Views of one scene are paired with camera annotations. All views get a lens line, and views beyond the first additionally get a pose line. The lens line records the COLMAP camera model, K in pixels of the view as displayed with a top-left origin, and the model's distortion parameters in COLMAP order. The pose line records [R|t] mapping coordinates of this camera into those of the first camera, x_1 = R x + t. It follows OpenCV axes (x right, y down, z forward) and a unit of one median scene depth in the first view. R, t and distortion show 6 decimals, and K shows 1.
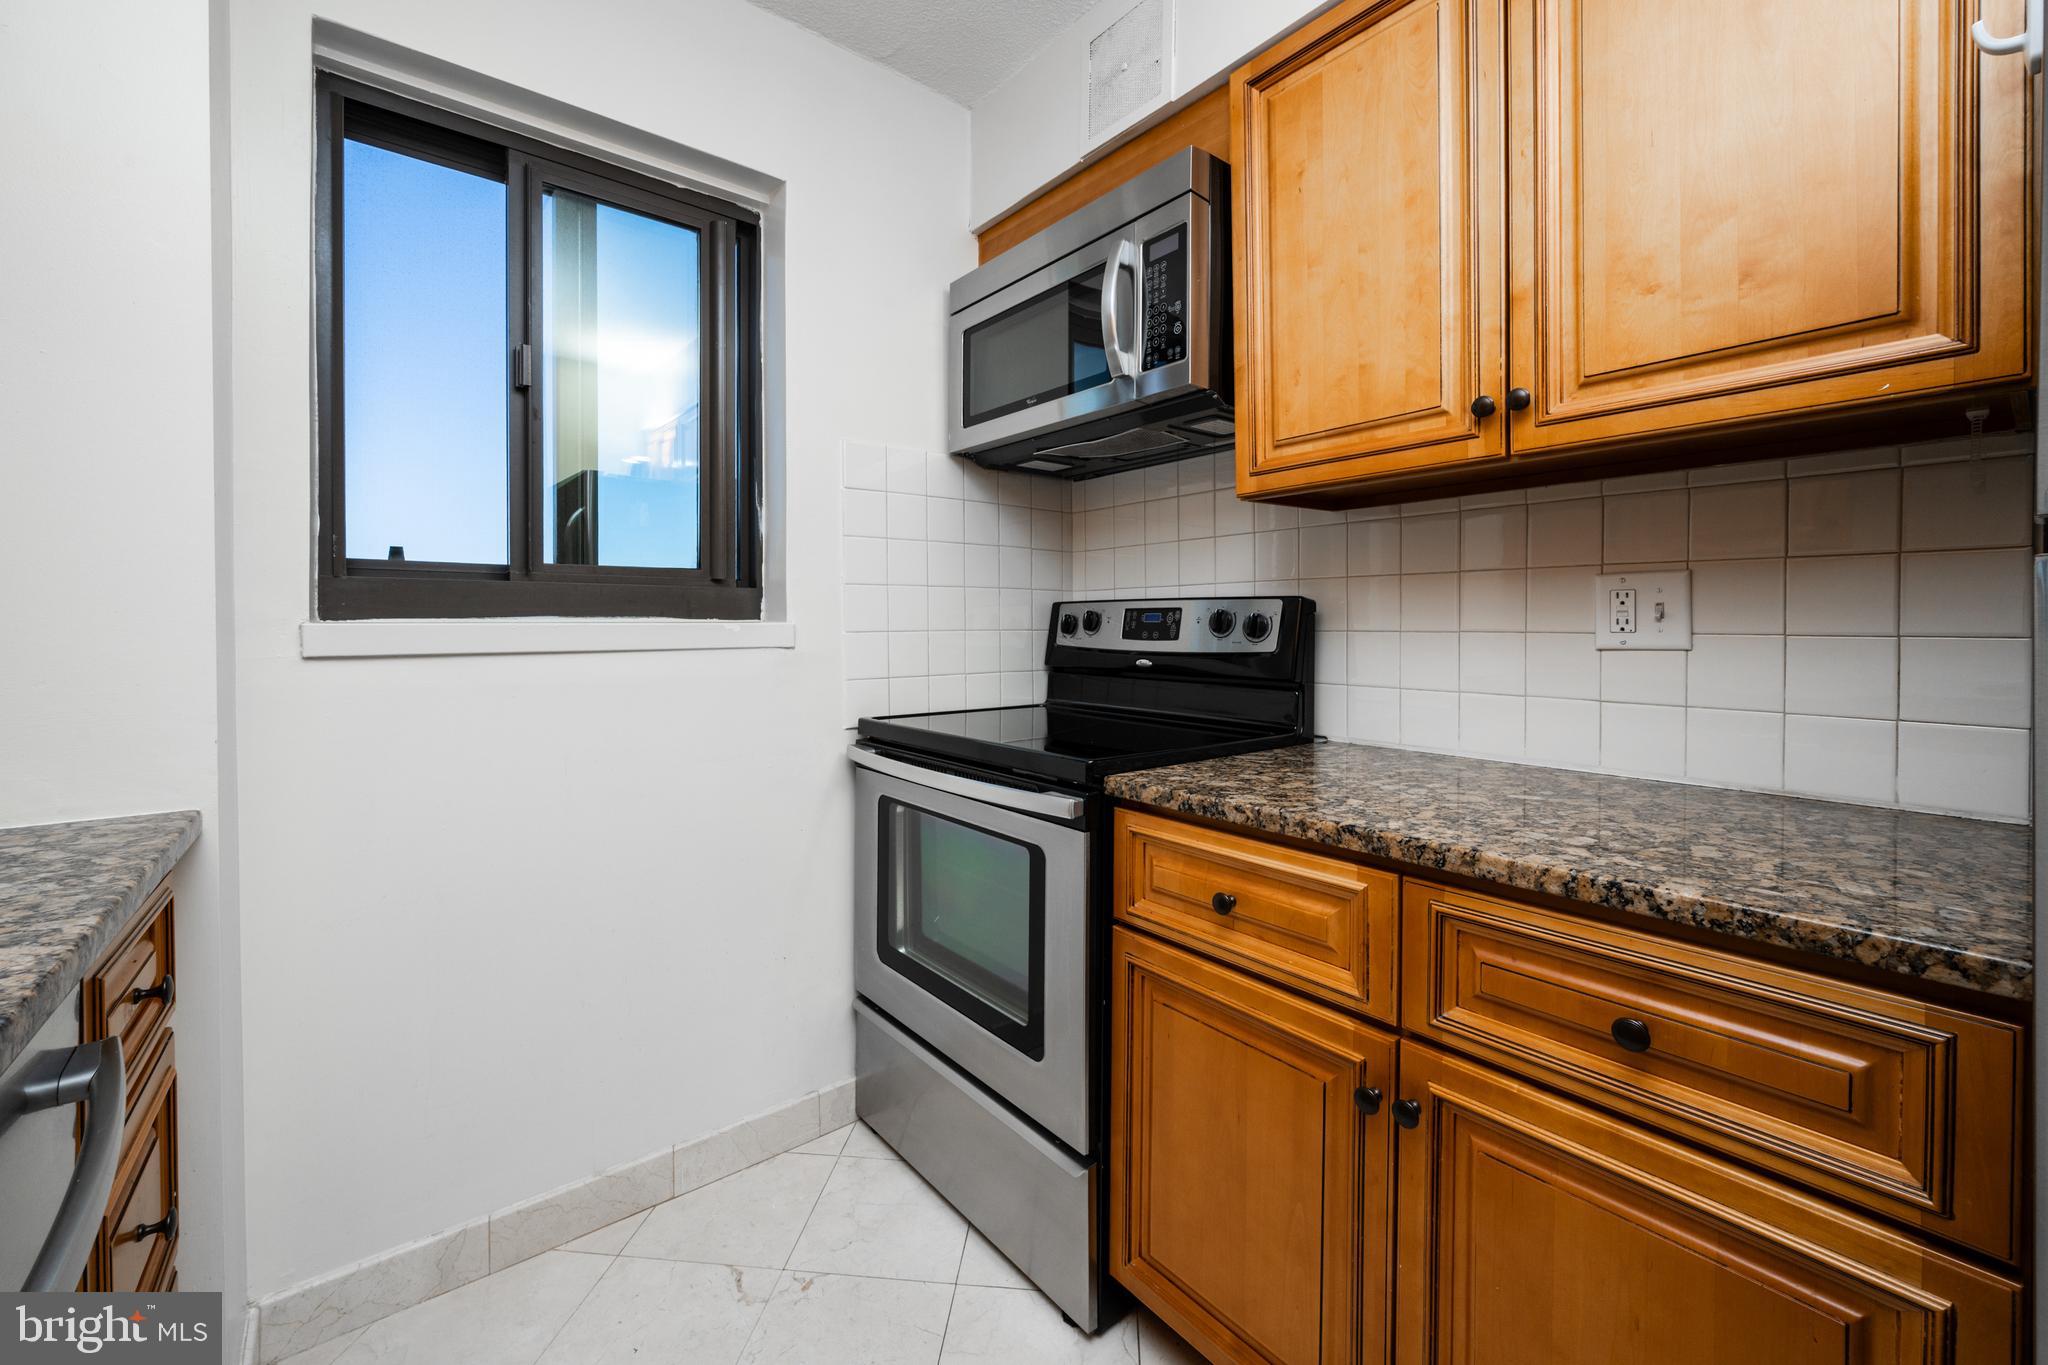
lens RADIAL K [[804.0, 0, 996.9], [0, 804.0, 624.9], [0, 0, 1]] dist [-0.001182, -0.000265]
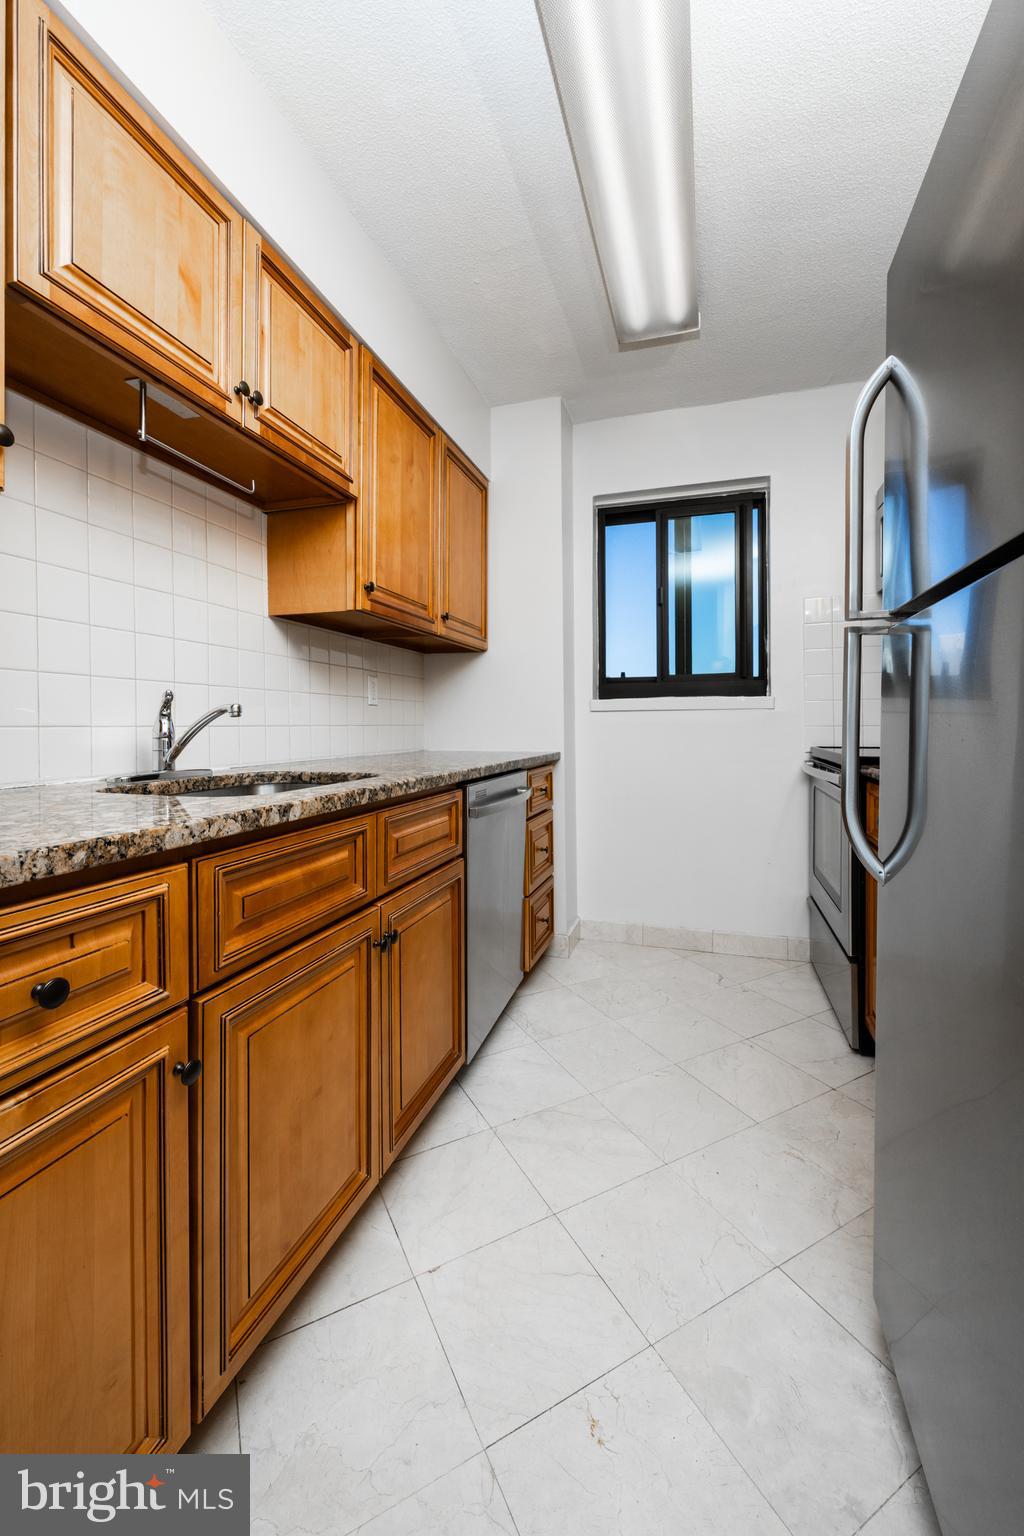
lens RADIAL K [[617.3, 0, 513.9], [0, 617.3, 722.1], [0, 0, 1]] dist [-0.001279, -0.000082]
pose [[0.553934, -0.001179, -0.832560, 0.669988], [0.000053, 0.999999, -0.001381, 0.062657], [0.832561, 0.000721, 0.553934, -0.386247]]
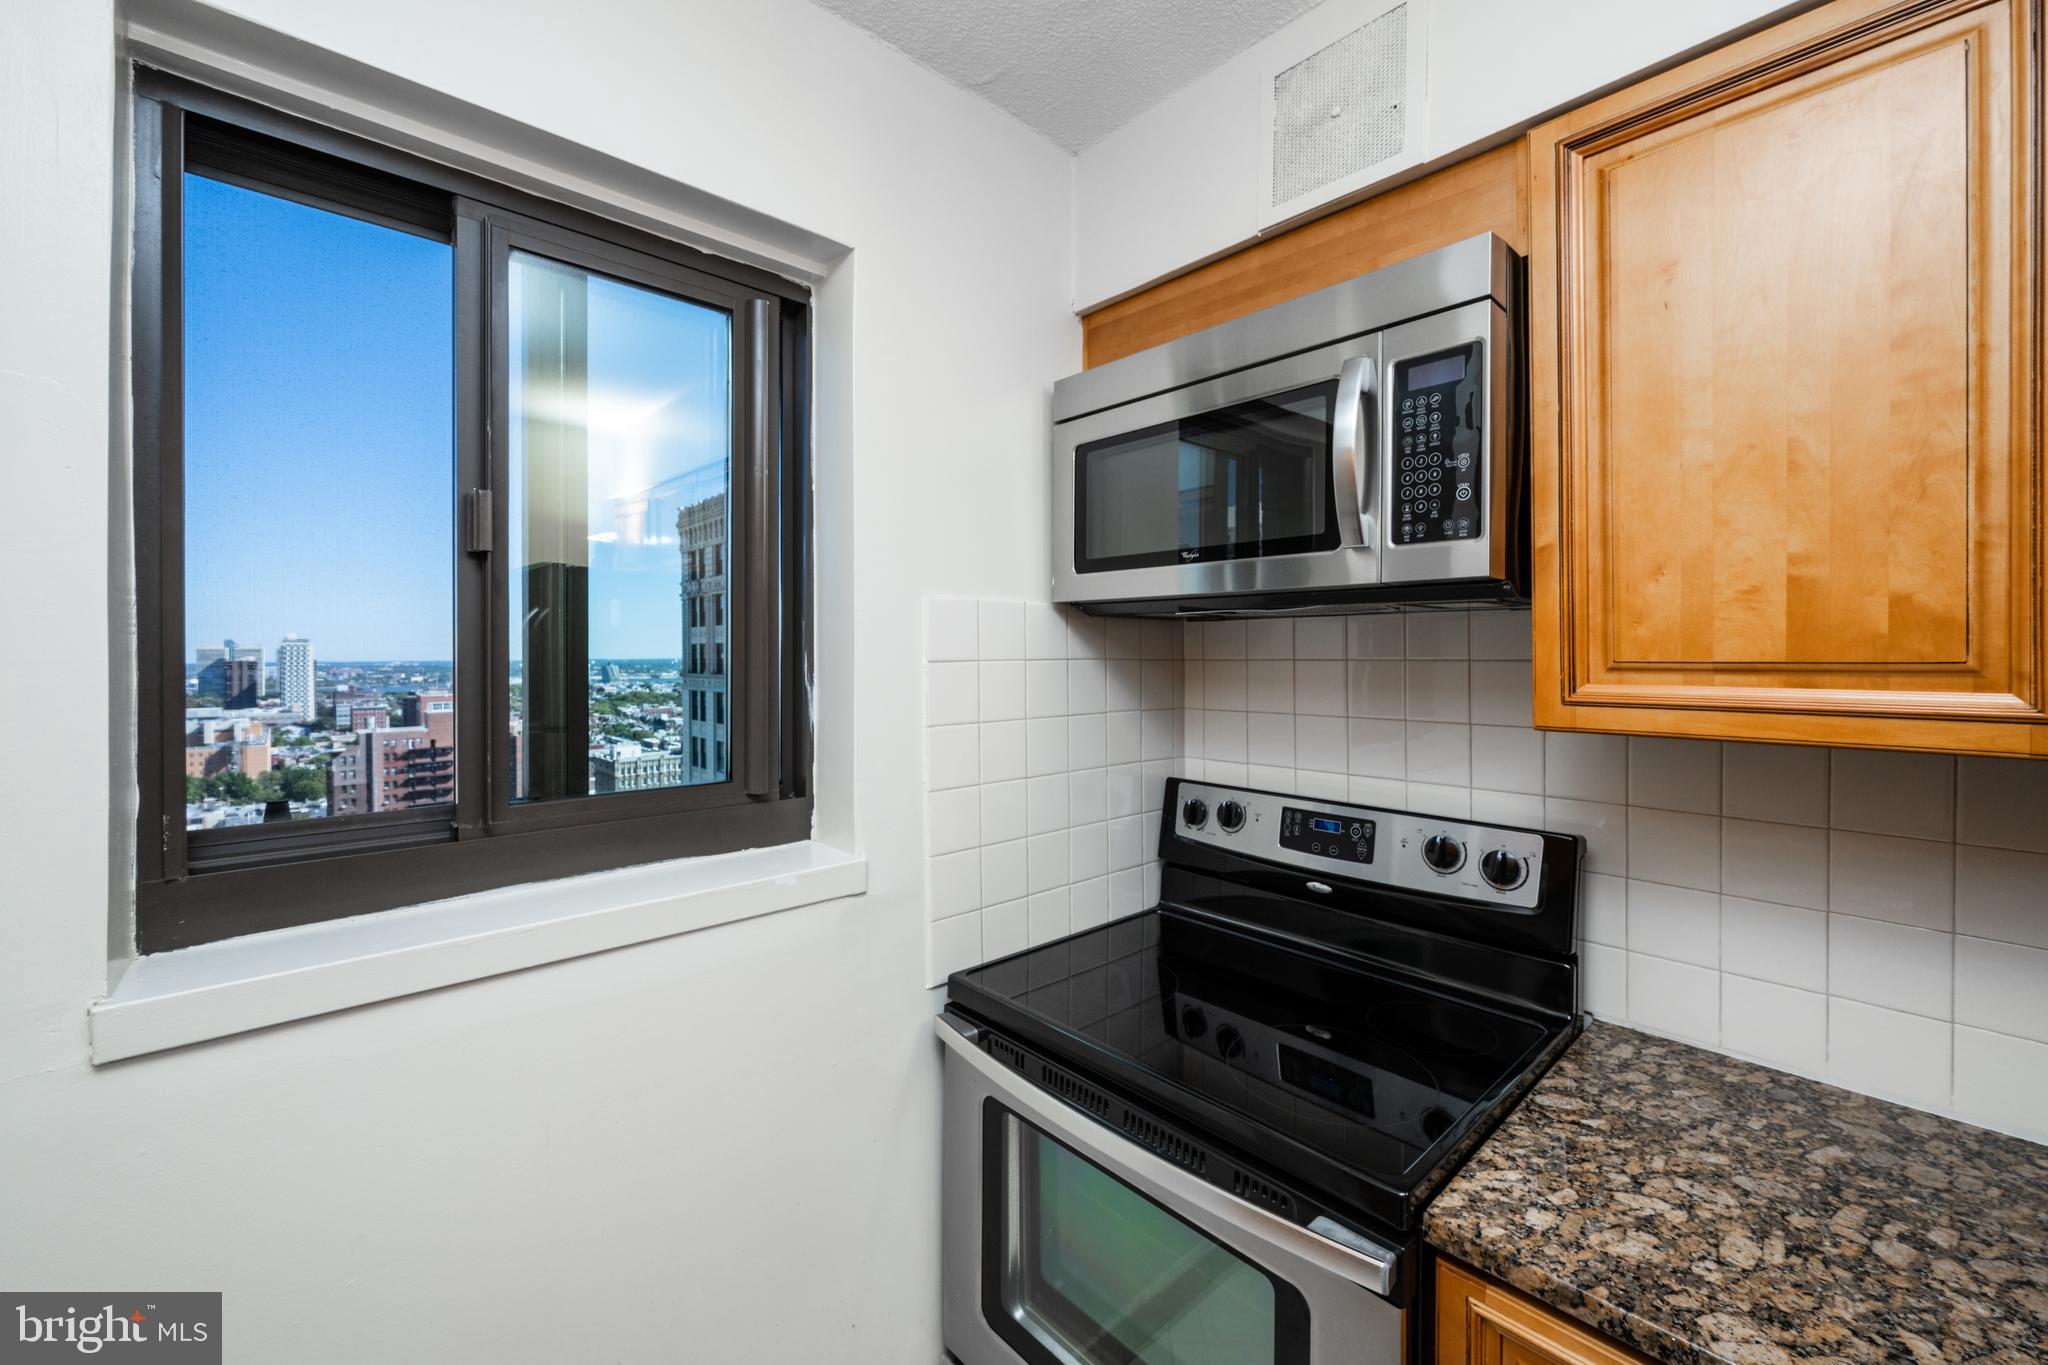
lens RADIAL K [[823.0, 0, 1019.3], [0, 823.0, 661.2], [0, 0, 1]] dist [-0.001279, -0.000082]
pose [[0.997936, -0.001238, 0.064212, -0.168123], [0.001659, 0.999977, -0.006512, -0.181572], [-0.064203, 0.006605, 0.997915, 0.262539]]
